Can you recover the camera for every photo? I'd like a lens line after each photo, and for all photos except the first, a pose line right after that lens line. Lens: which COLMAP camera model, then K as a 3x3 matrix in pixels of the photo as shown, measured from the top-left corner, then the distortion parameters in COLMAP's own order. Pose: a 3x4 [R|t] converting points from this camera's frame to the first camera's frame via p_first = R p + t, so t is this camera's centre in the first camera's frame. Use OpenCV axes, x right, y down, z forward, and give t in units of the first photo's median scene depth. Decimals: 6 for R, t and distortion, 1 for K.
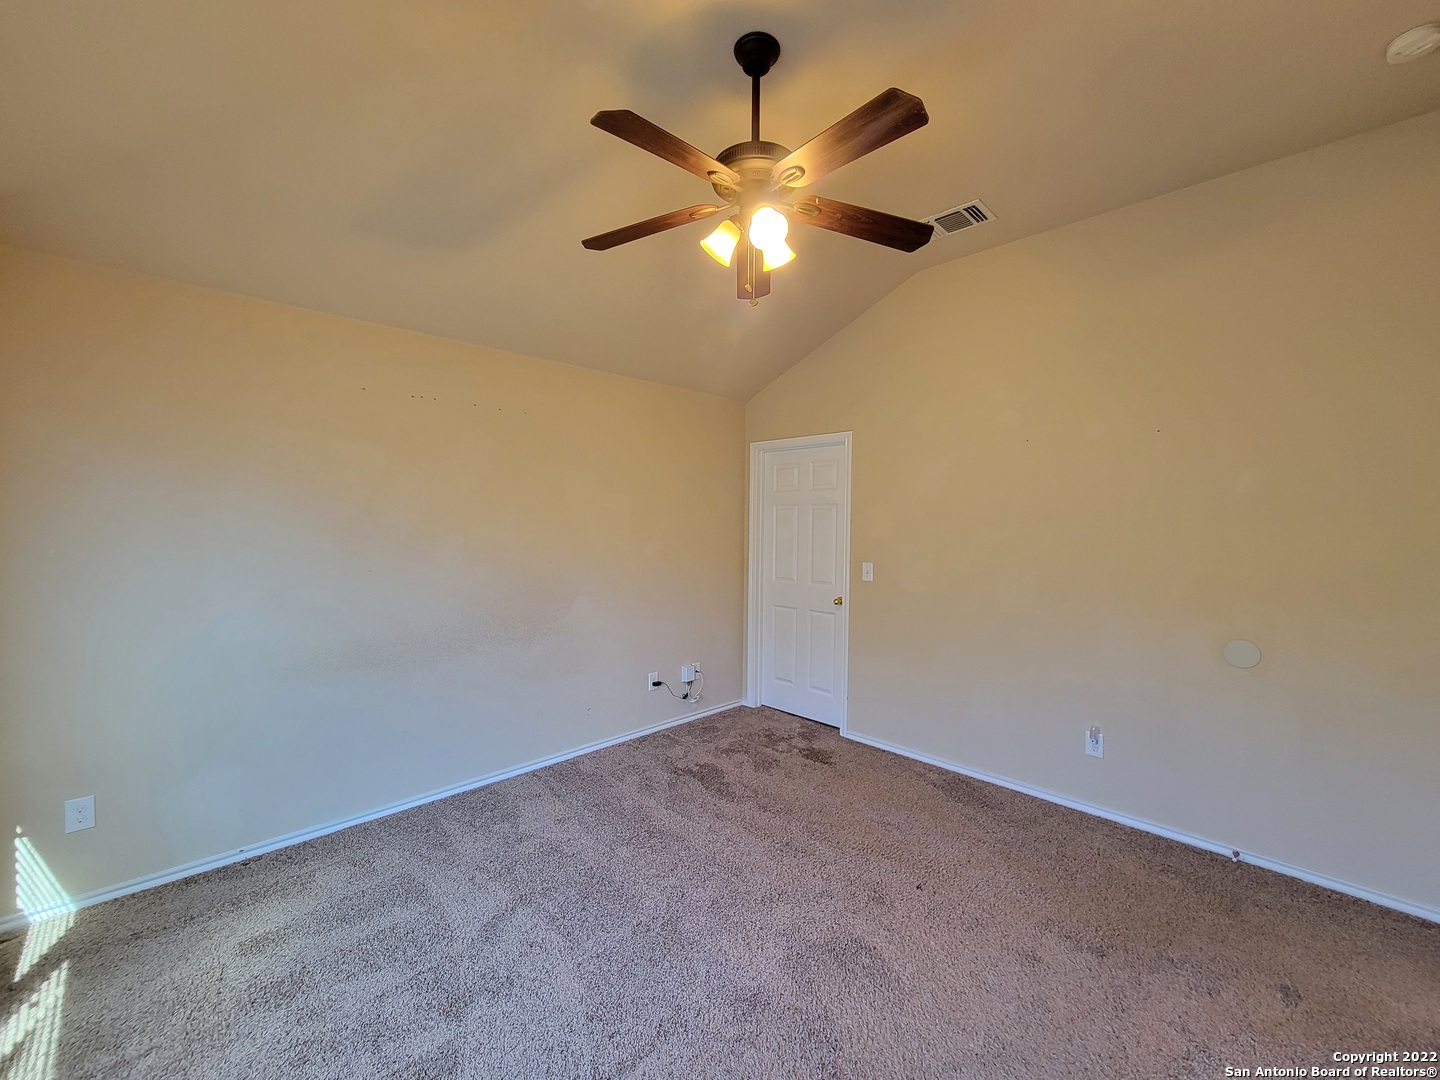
lens RADIAL K [[586.5, 0, 719.8], [0, 586.5, 534.3], [0, 0, 1]] dist [-0.012217, 0.000122]
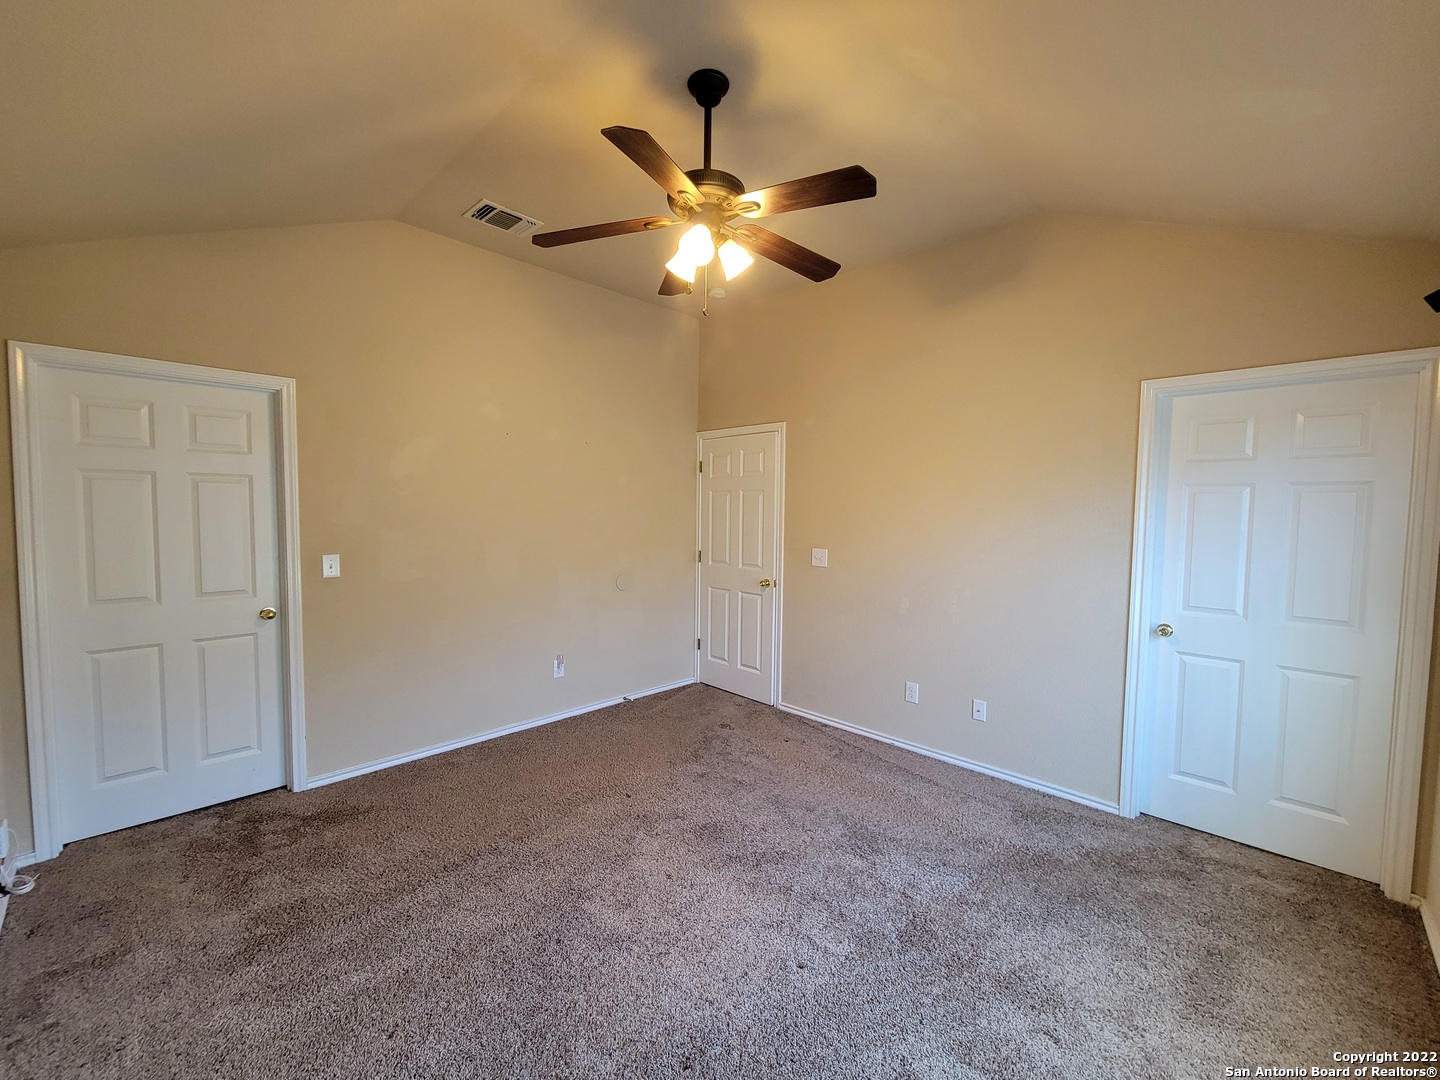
lens RADIAL K [[586.5, 0, 719.5], [0, 586.5, 541.4], [0, 0, 1]] dist [-0.012217, 0.000122]
pose [[-0.012190, -0.069033, 0.997540, -0.612073], [0.013680, 0.997509, 0.069198, -0.017620], [-0.999832, 0.014490, -0.011215, 0.567458]]
